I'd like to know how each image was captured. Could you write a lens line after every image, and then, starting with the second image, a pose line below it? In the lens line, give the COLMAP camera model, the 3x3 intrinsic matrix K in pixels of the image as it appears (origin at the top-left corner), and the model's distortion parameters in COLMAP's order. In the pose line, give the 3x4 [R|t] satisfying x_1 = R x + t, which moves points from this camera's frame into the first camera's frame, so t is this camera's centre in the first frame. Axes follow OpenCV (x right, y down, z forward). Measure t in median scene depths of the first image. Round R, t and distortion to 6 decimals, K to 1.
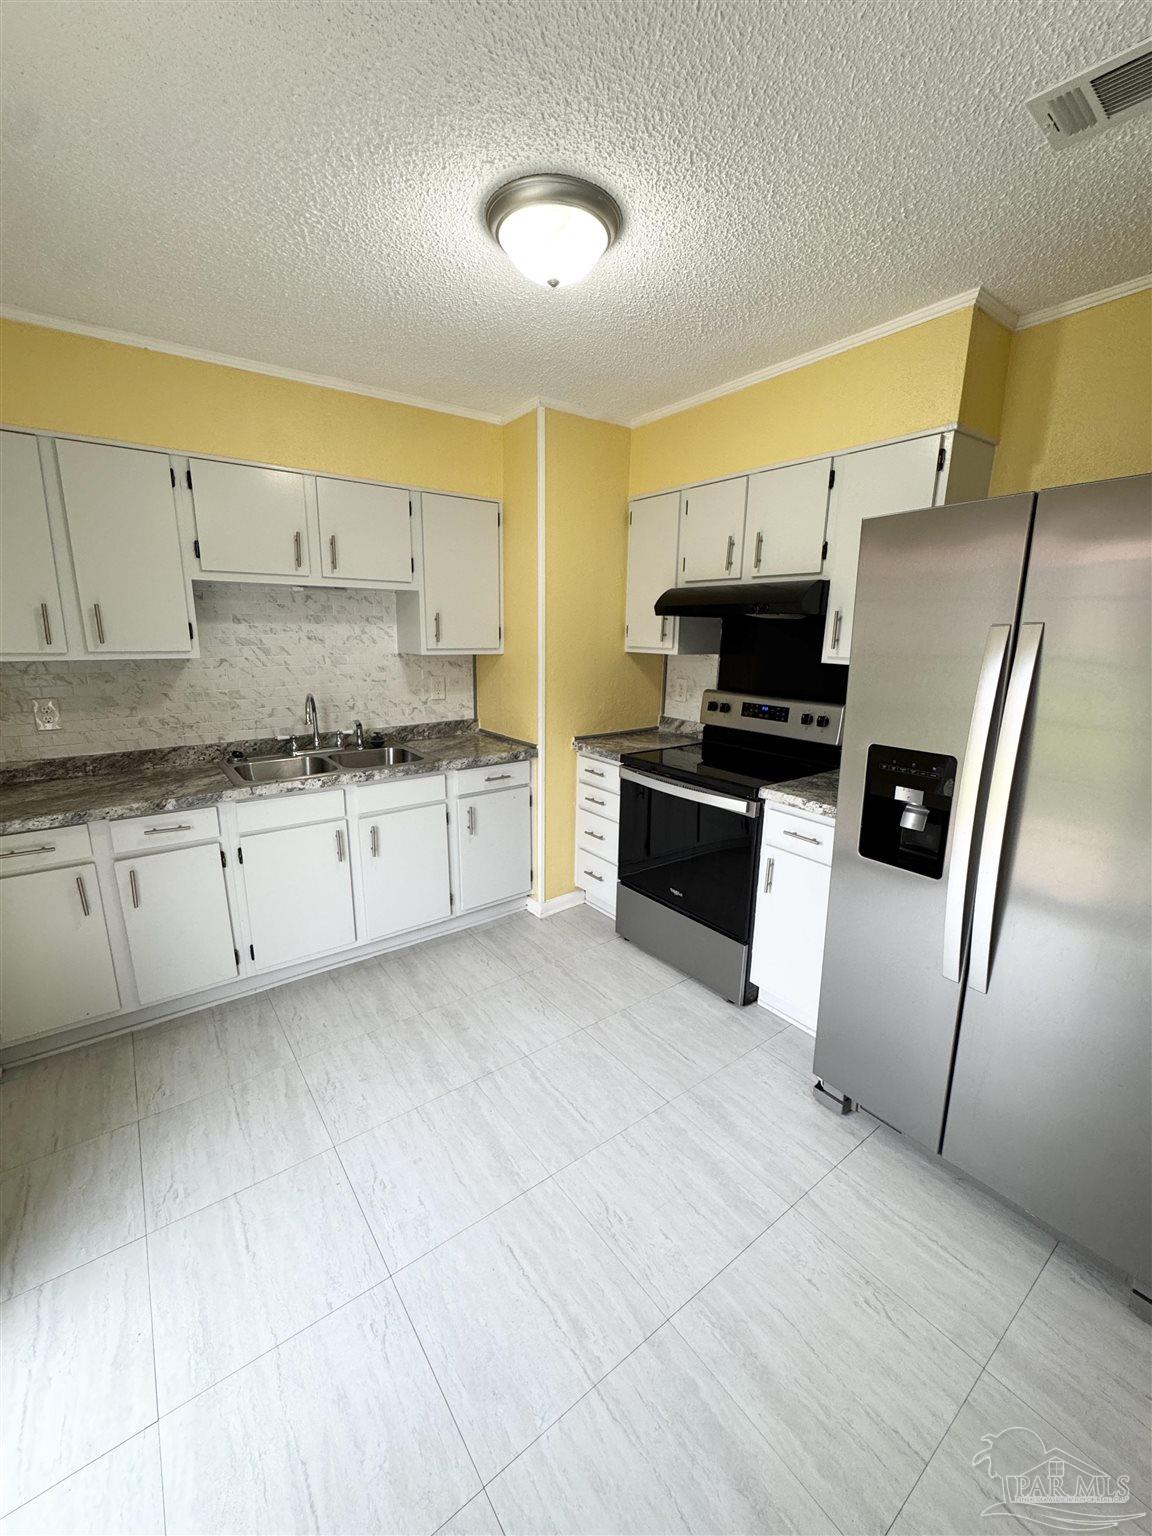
lens RADIAL K [[616.3, 0, 576.2], [0, 616.3, 767.4], [0, 0, 1]] dist [-0.005442, 0.000989]
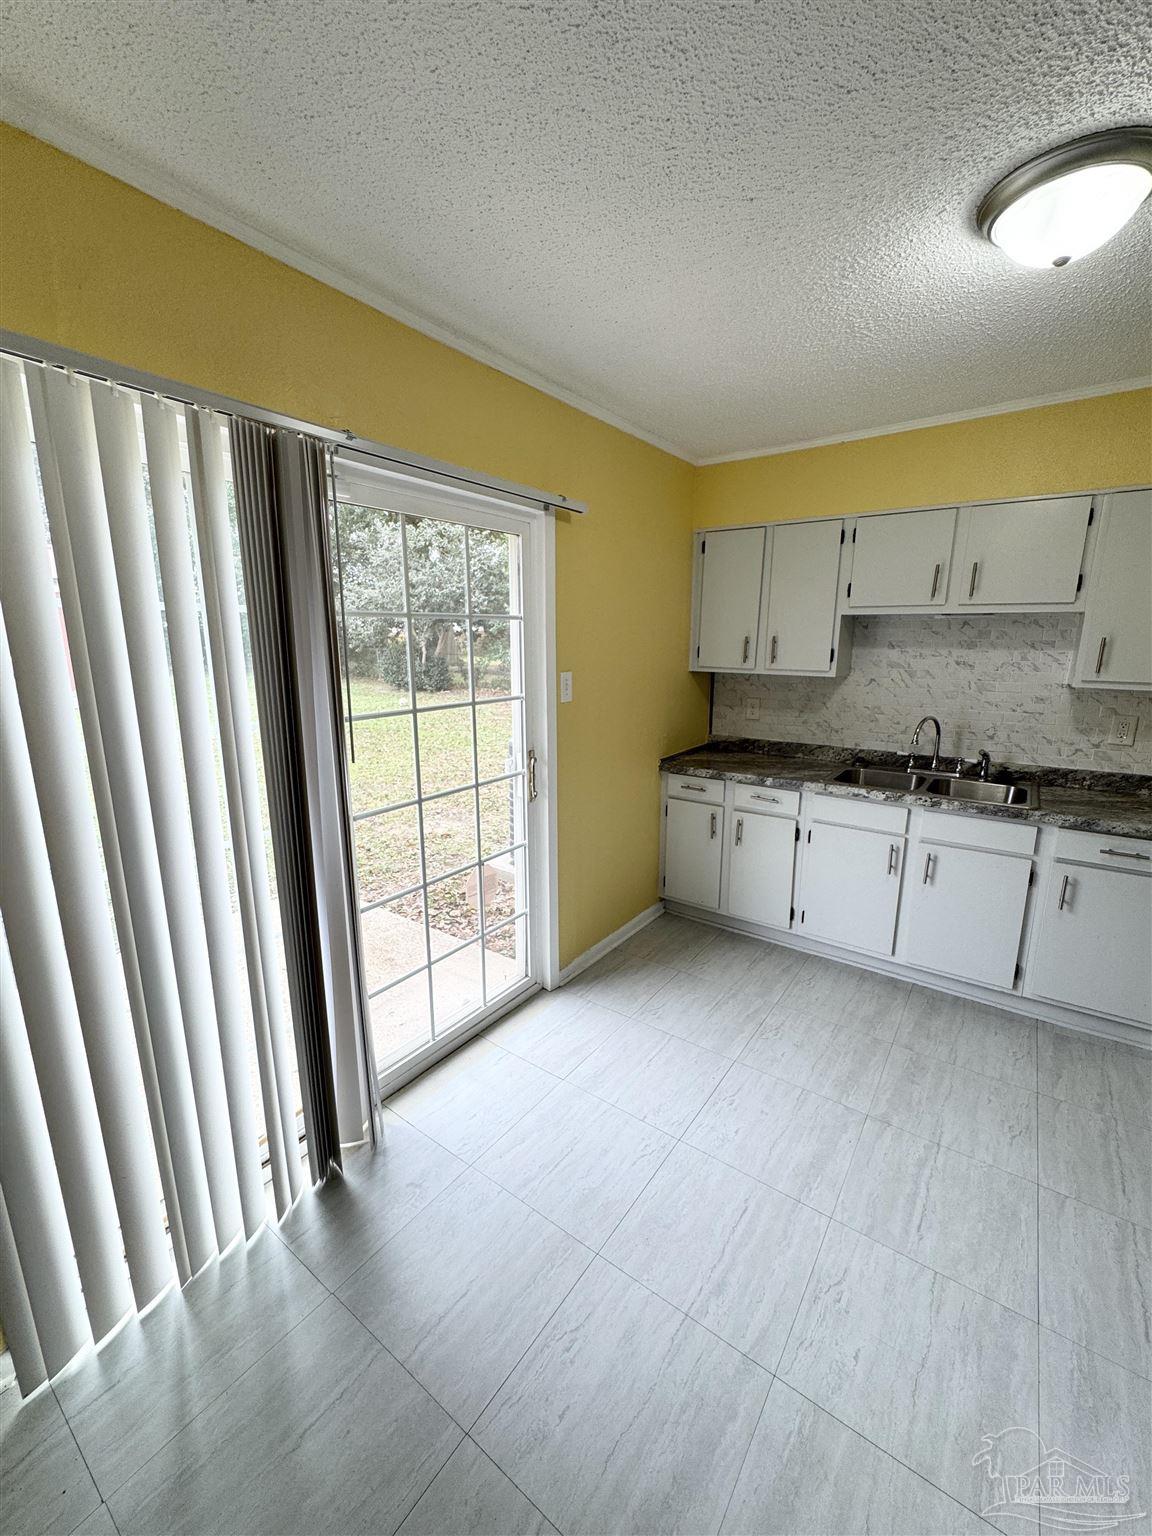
lens RADIAL K [[616.3, 0, 577.0], [0, 616.3, 767.8], [0, 0, 1]] dist [-0.005442, 0.000989]
pose [[0.297421, 0.189362, -0.935779, 0.409316], [-0.211598, 0.968833, 0.128798, -0.046381], [0.931003, 0.159702, 0.328220, 0.124924]]
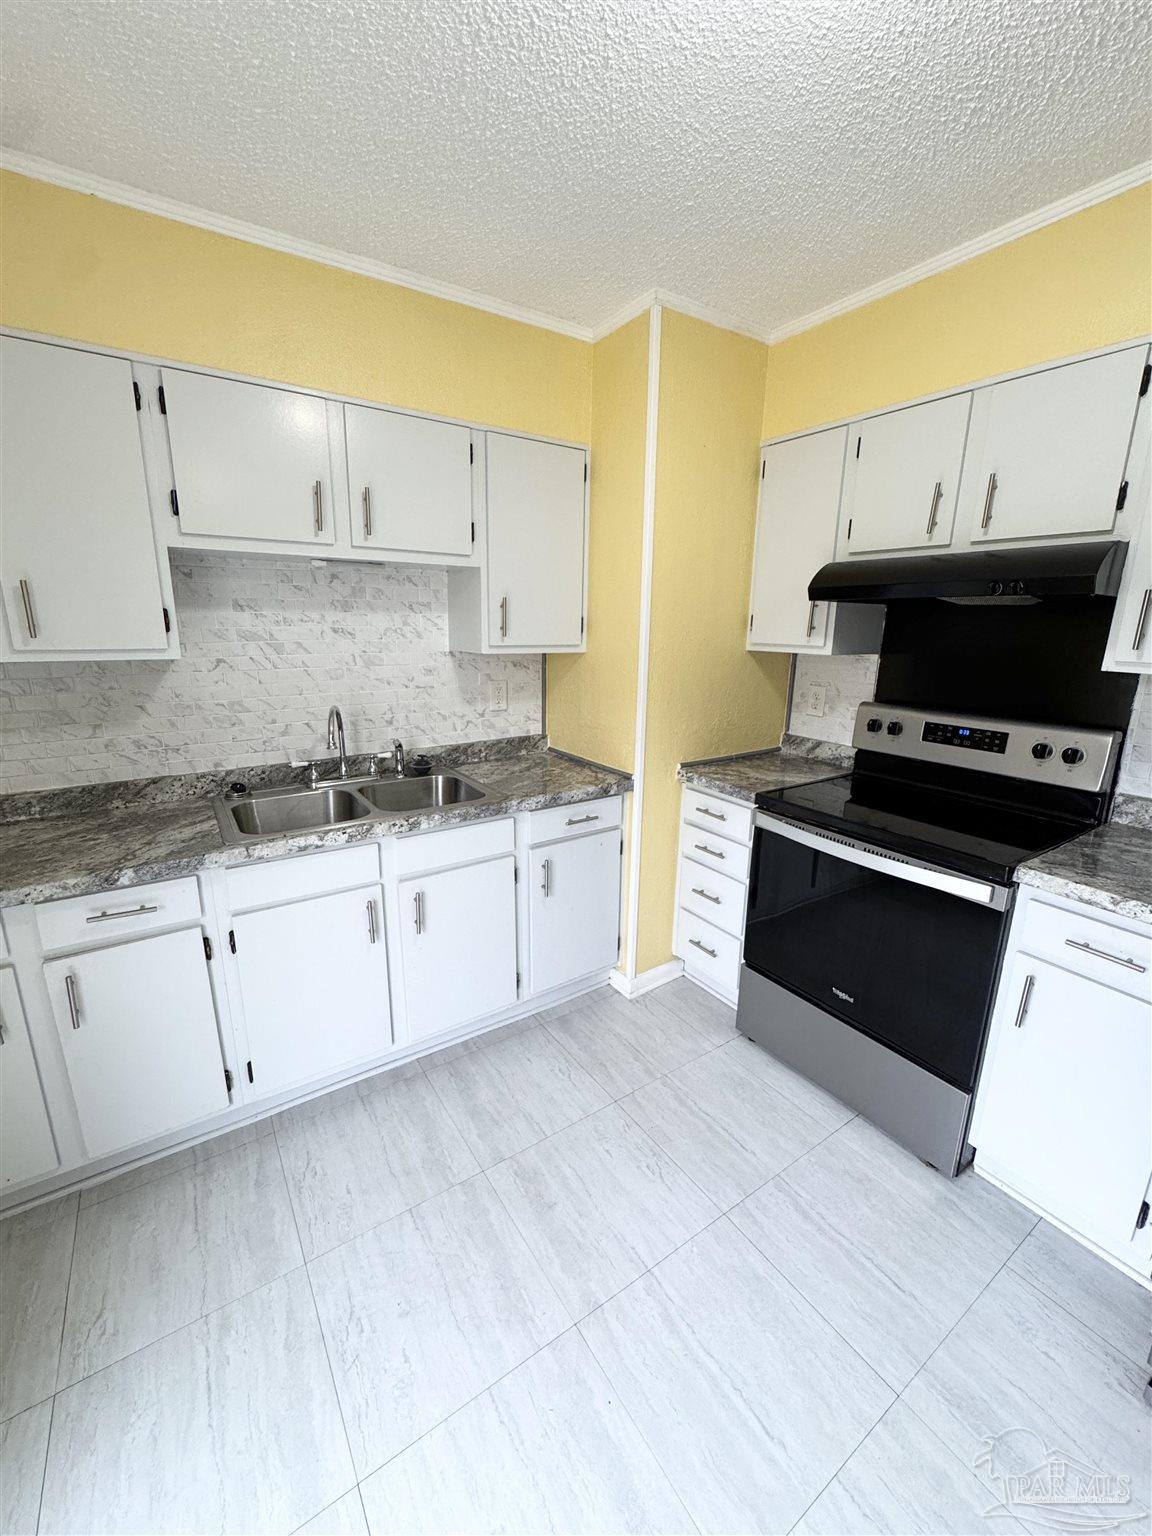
lens RADIAL K [[616.3, 0, 576.5], [0, 616.3, 767.9], [0, 0, 1]] dist [-0.005442, 0.000989]
pose [[0.998712, 0.012983, -0.049049, -0.112646], [-0.012490, 0.999869, 0.010341, -0.061140], [0.049177, -0.009715, 0.998743, 0.294849]]
